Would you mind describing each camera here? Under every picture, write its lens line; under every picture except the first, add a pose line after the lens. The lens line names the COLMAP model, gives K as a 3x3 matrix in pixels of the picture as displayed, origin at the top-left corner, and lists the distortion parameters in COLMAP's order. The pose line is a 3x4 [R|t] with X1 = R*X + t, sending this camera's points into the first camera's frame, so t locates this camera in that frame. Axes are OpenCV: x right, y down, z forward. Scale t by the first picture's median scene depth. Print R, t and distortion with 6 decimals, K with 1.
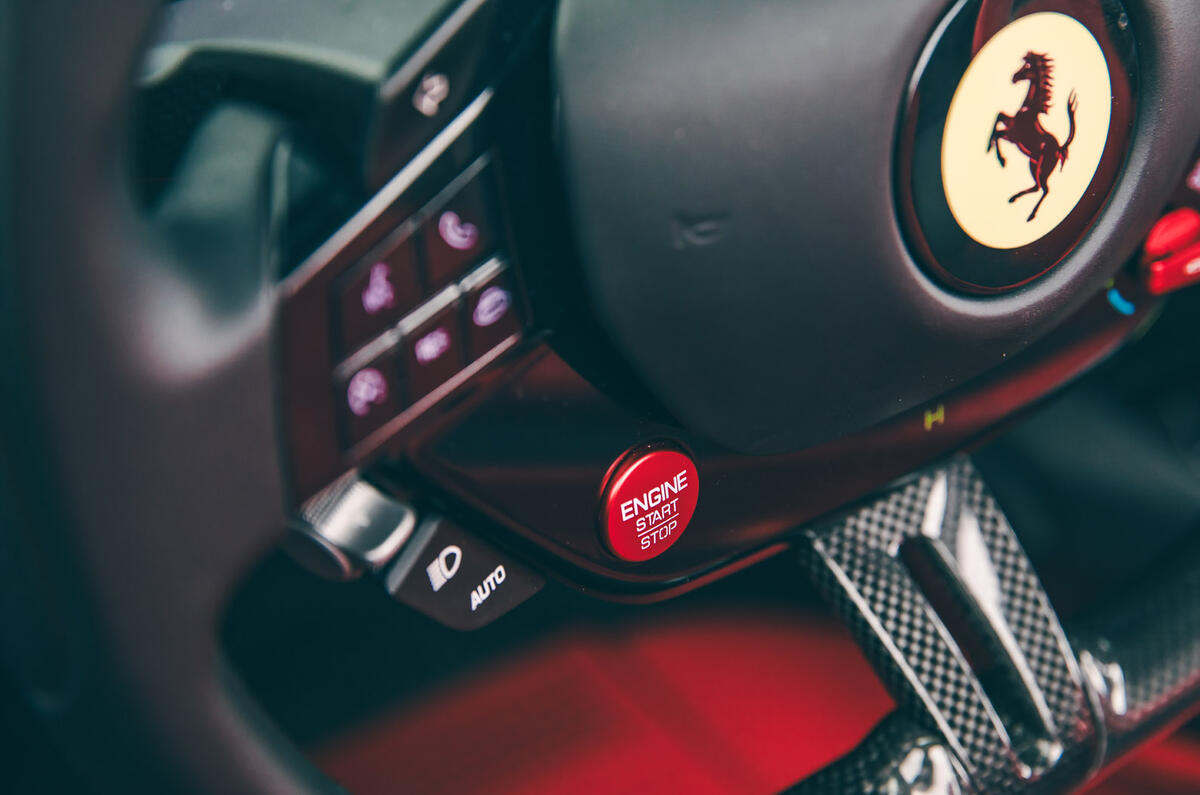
lens RADIAL K [[2259.5, 0, 600.0], [0, 2259.5, 397.5], [0, 0, 1]] dist [-0.045690, 0.000000]
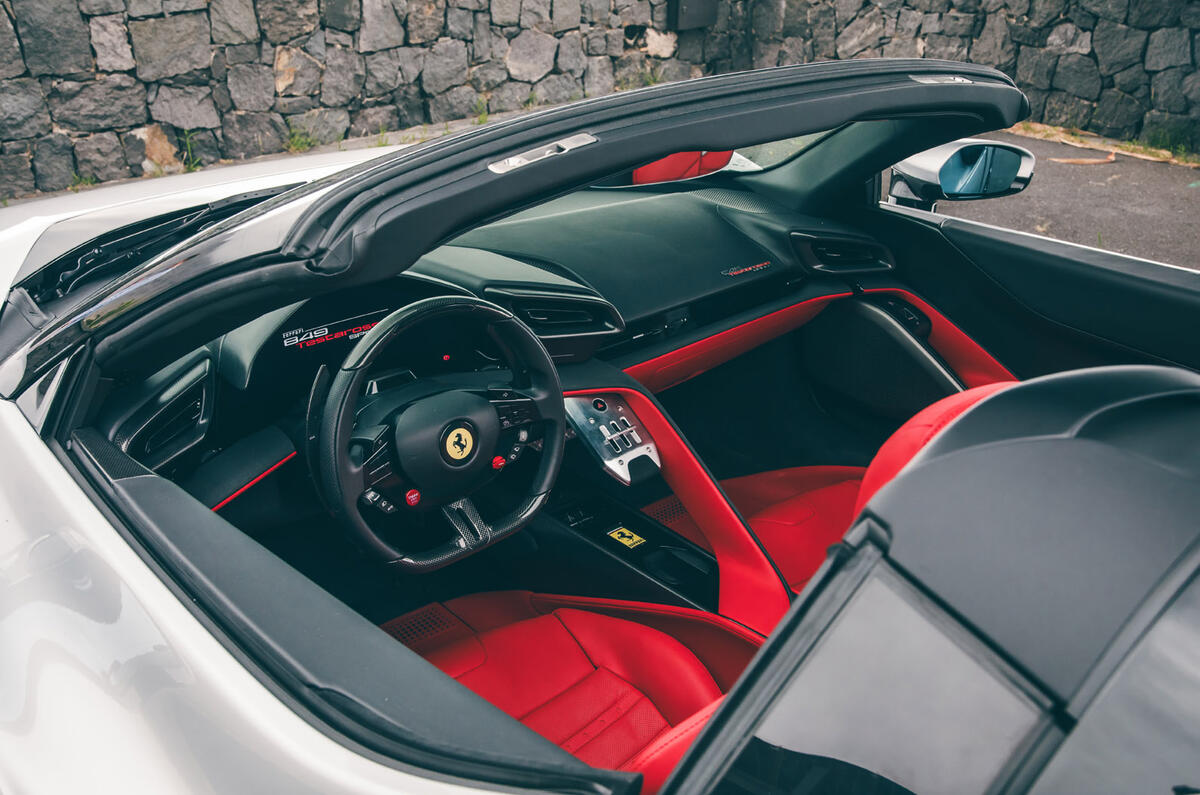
lens RADIAL K [[1194.5, 0, 600.8], [0, 1194.5, 398.2], [0, 0, 1]] dist [0.026096, 0.000000]
pose [[0.993929, -0.046073, 0.099916, 0.273615], [0.063466, 0.981877, -0.178579, 0.495210], [-0.089877, 0.183836, 0.978839, -3.104447]]
